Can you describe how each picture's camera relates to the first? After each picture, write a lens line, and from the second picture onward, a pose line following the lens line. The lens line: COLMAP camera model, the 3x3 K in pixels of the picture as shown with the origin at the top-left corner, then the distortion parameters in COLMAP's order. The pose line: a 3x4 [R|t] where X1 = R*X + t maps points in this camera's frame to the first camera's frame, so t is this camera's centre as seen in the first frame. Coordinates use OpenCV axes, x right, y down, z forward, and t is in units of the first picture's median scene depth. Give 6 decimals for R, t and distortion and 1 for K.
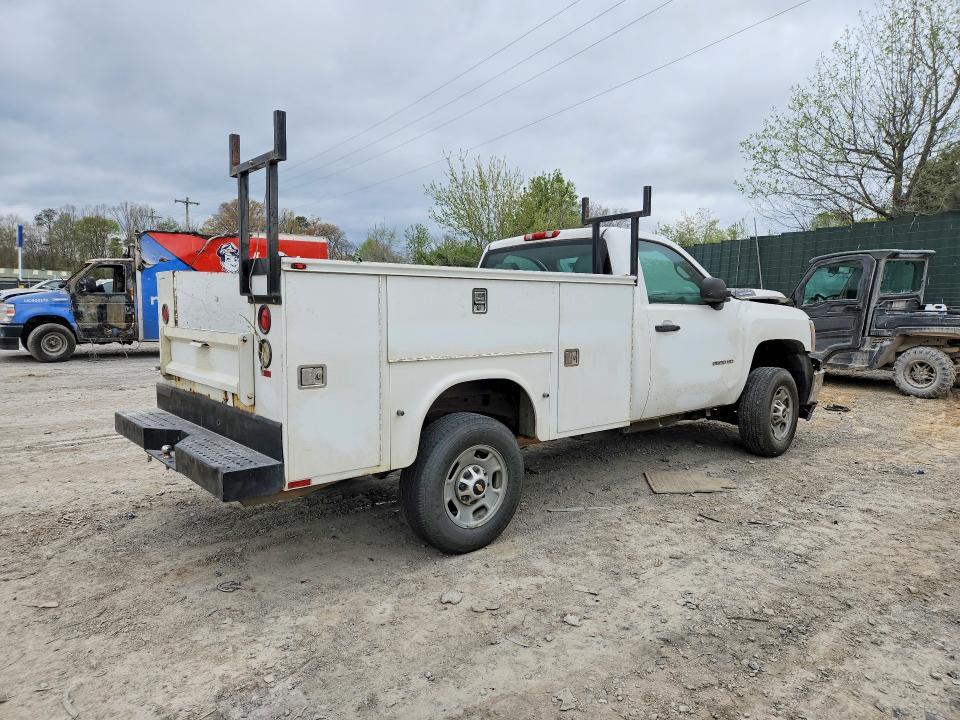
lens RADIAL K [[647.2, 0, 477.9], [0, 647.2, 362.1], [0, 0, 1]] dist [0.033593, -0.012215]
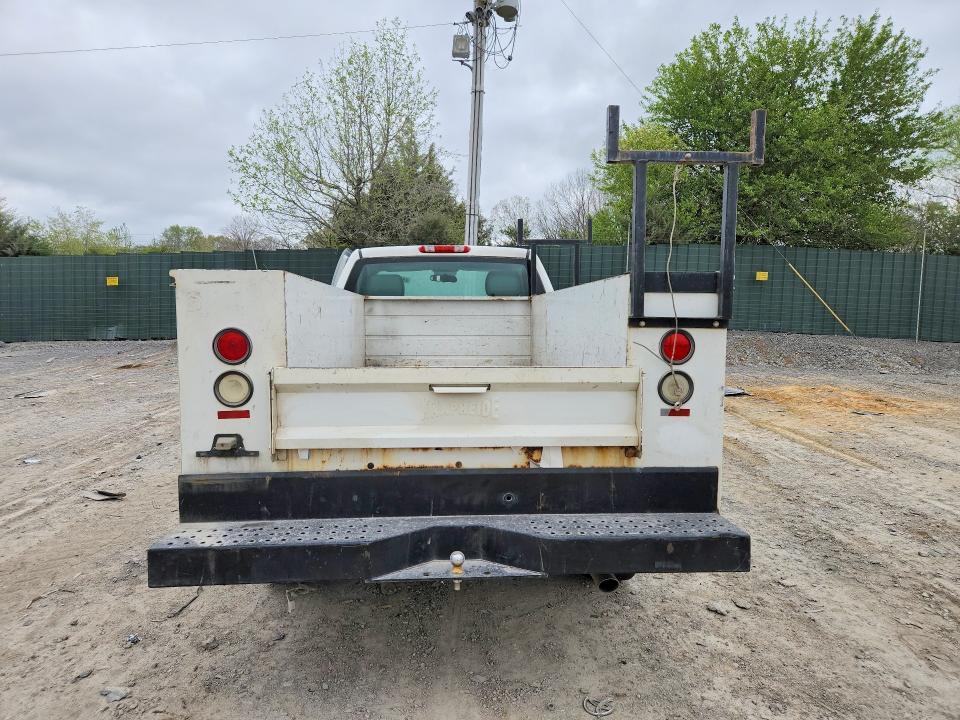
lens RADIAL K [[647.2, 0, 479.1], [0, 647.2, 354.0], [0, 0, 1]] dist [0.033593, -0.012215]
pose [[0.583648, -0.048148, 0.810578, -1.033457], [0.069257, 0.997555, 0.009387, -0.073113], [-0.809048, 0.050660, 0.585555, 0.646895]]
